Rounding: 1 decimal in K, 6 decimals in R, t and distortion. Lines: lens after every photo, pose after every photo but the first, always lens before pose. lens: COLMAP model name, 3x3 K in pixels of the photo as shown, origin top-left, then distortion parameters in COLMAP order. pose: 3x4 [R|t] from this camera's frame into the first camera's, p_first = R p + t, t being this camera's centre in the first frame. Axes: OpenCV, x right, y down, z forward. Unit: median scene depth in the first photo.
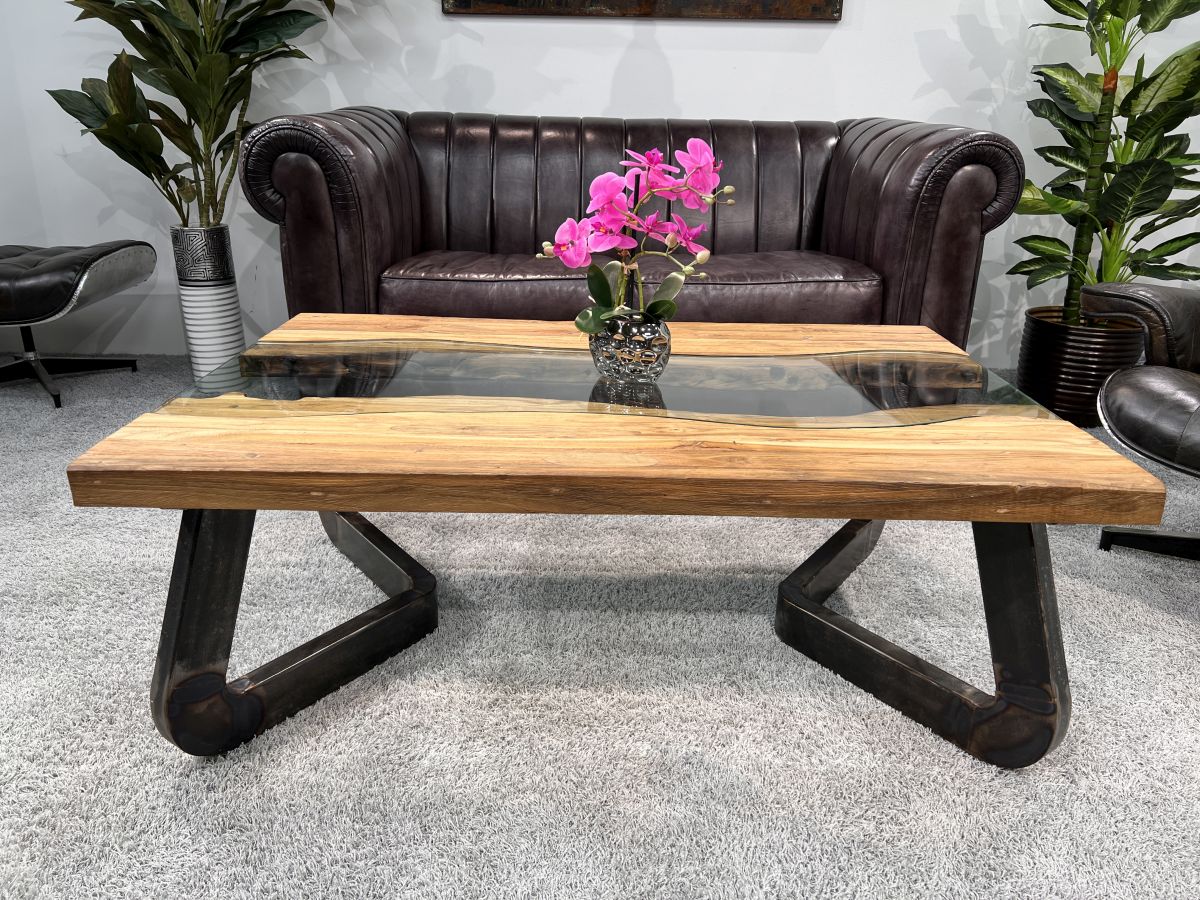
lens RADIAL K [[909.9, 0, 595.7], [0, 909.9, 442.5], [0, 0, 1]] dist [0.049869, -0.053879]
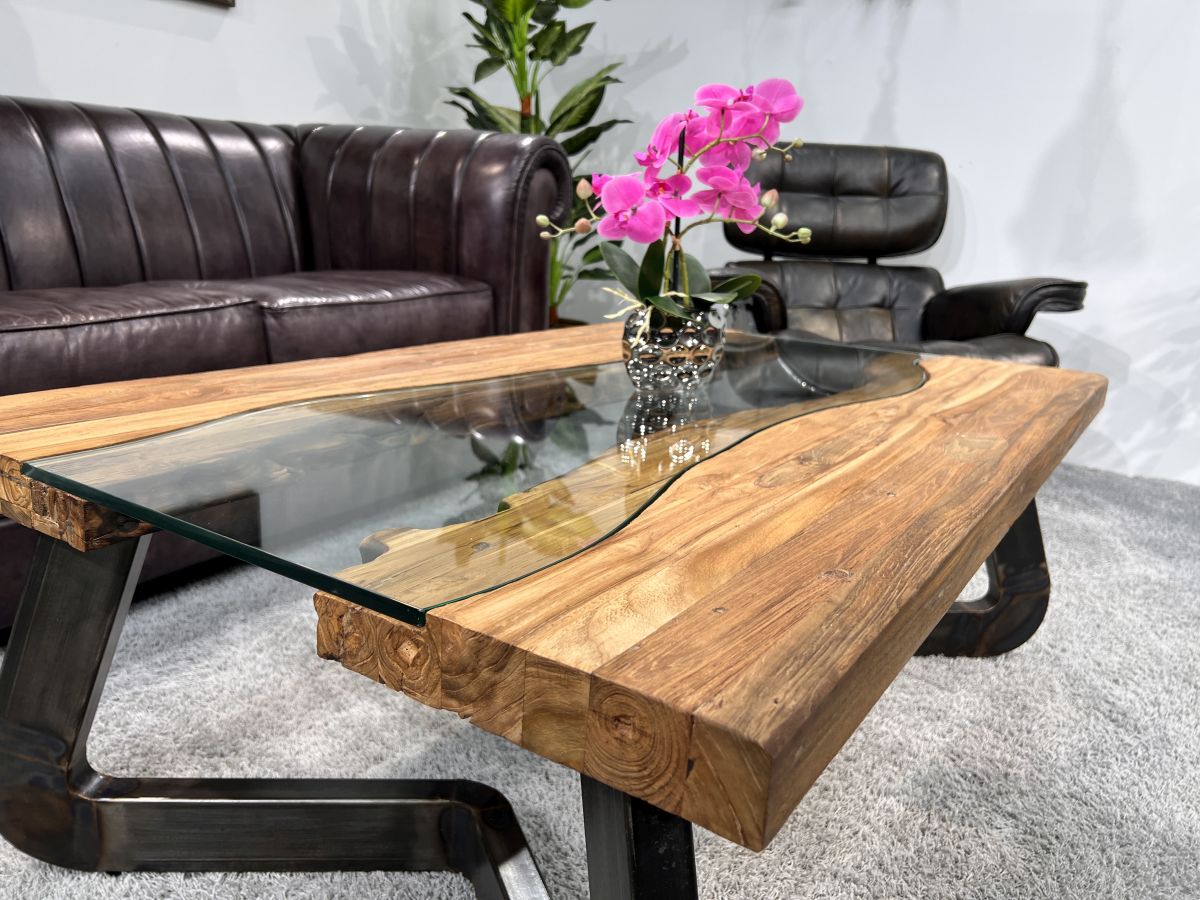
lens RADIAL K [[909.9, 0, 597.8], [0, 909.9, 459.4], [0, 0, 1]] dist [0.049869, -0.053879]
pose [[0.557886, -0.208619, 0.803269, -0.368974], [0.243312, 0.966474, 0.082021, -0.053054], [-0.793450, 0.149686, 0.589942, 0.350981]]
